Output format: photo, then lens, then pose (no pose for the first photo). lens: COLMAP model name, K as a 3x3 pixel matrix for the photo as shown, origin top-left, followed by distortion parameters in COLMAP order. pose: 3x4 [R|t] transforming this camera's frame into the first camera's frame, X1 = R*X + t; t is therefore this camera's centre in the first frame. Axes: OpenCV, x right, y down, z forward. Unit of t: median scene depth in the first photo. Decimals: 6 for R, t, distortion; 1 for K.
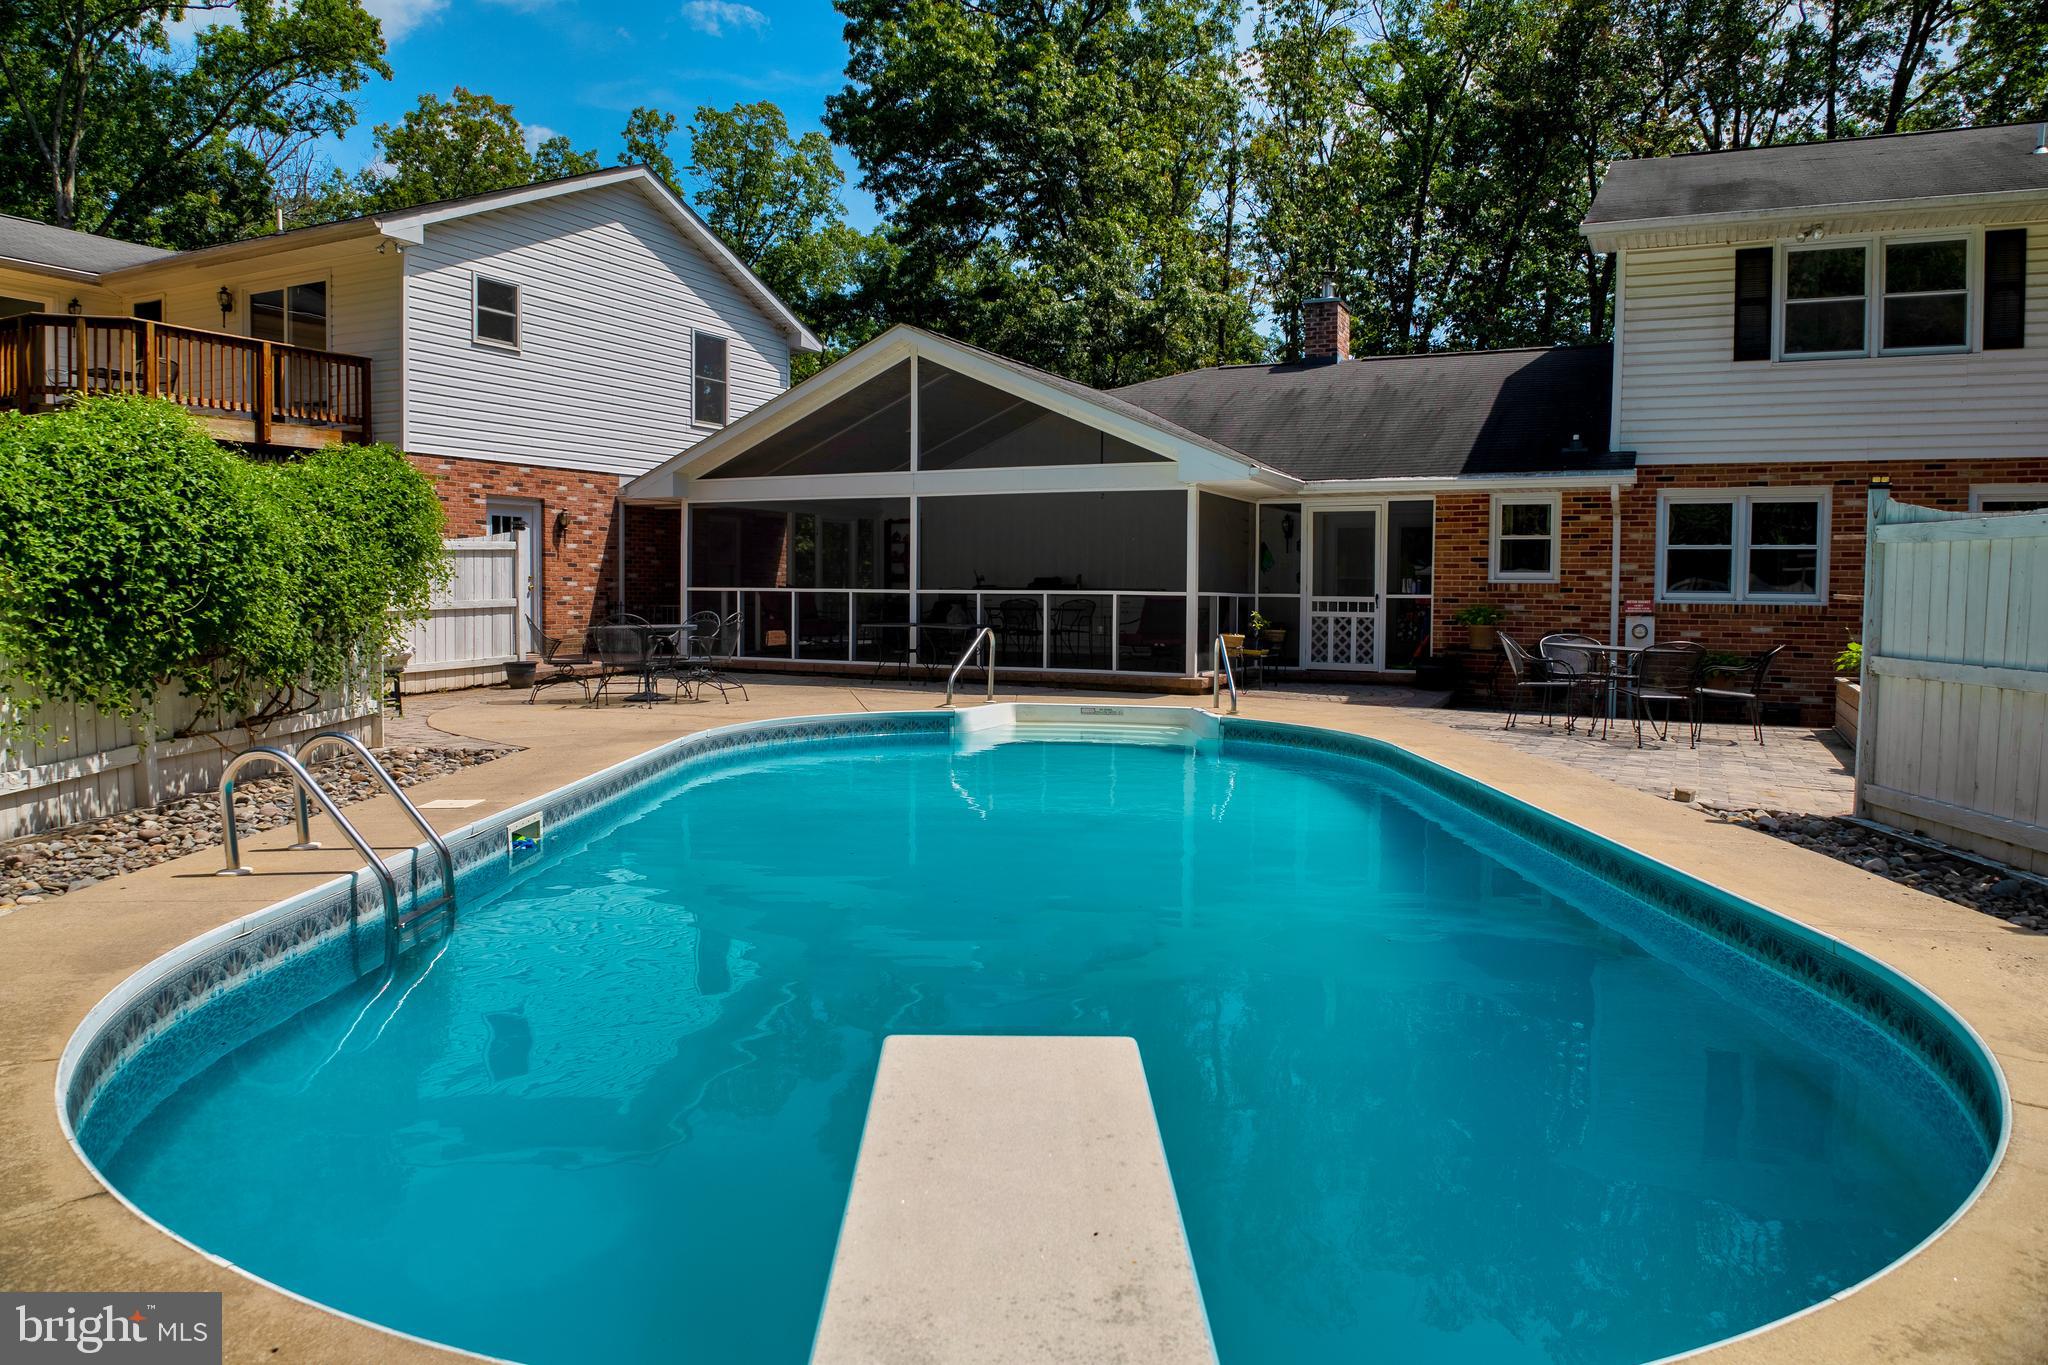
lens RADIAL K [[1346.9, 0, 1024.0], [0, 1346.9, 682.5], [0, 0, 1]] dist [-0.060096, 0.004581]
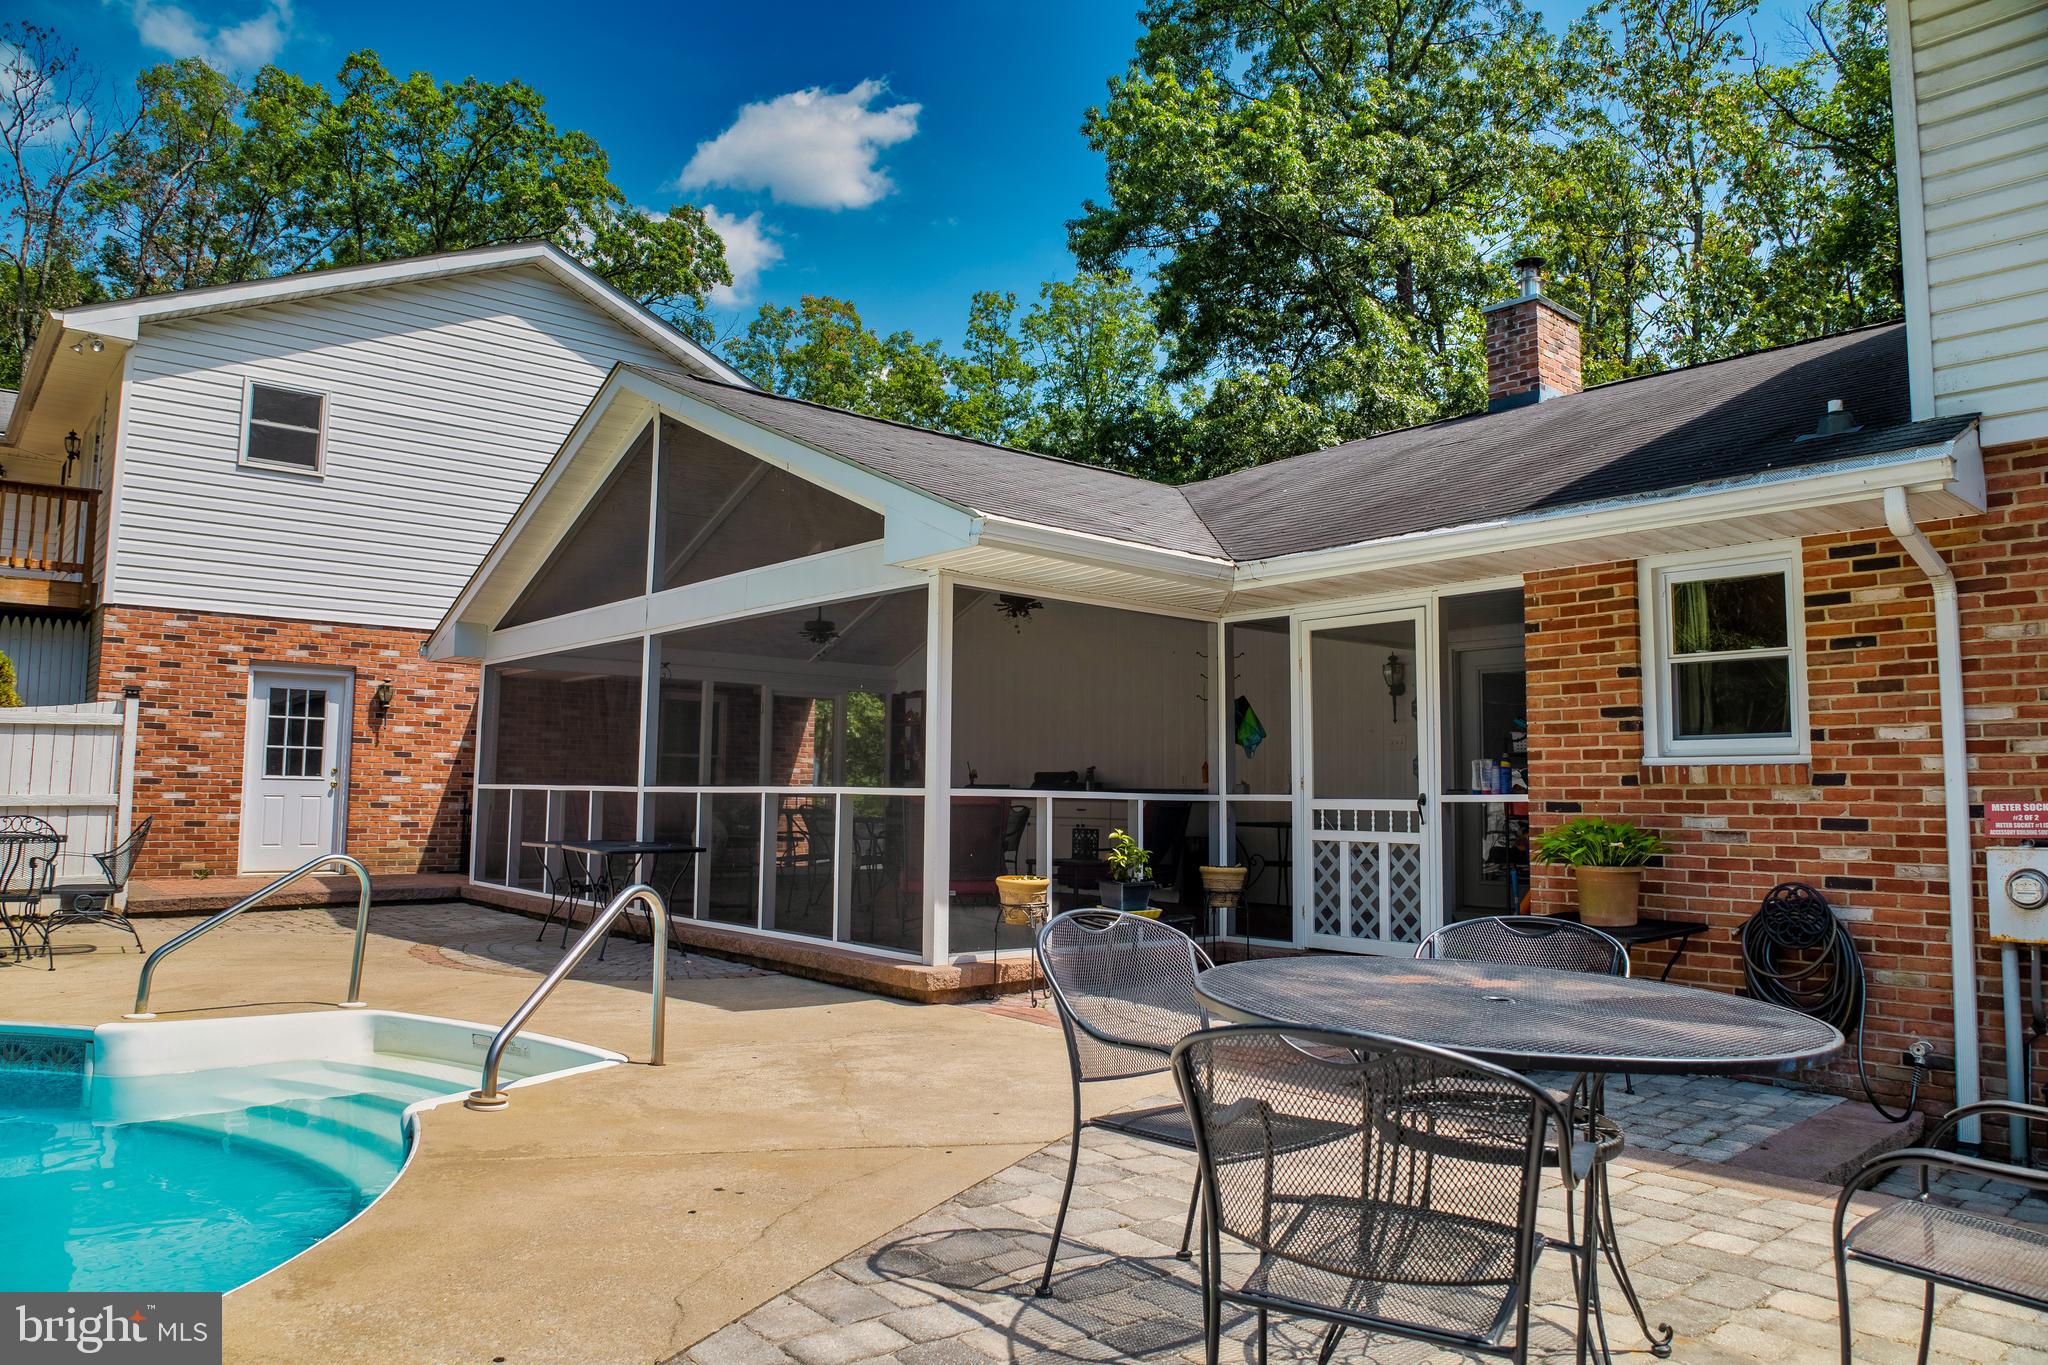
lens RADIAL K [[1356.2, 0, 1024.0], [0, 1356.2, 682.5], [0, 0, 1]] dist [-0.042962, -0.036250]
pose [[0.924158, -0.029980, -0.380832, 0.311619], [-0.029547, 0.988320, -0.149503, -0.029348], [0.380865, 0.149417, 0.912478, 0.504379]]
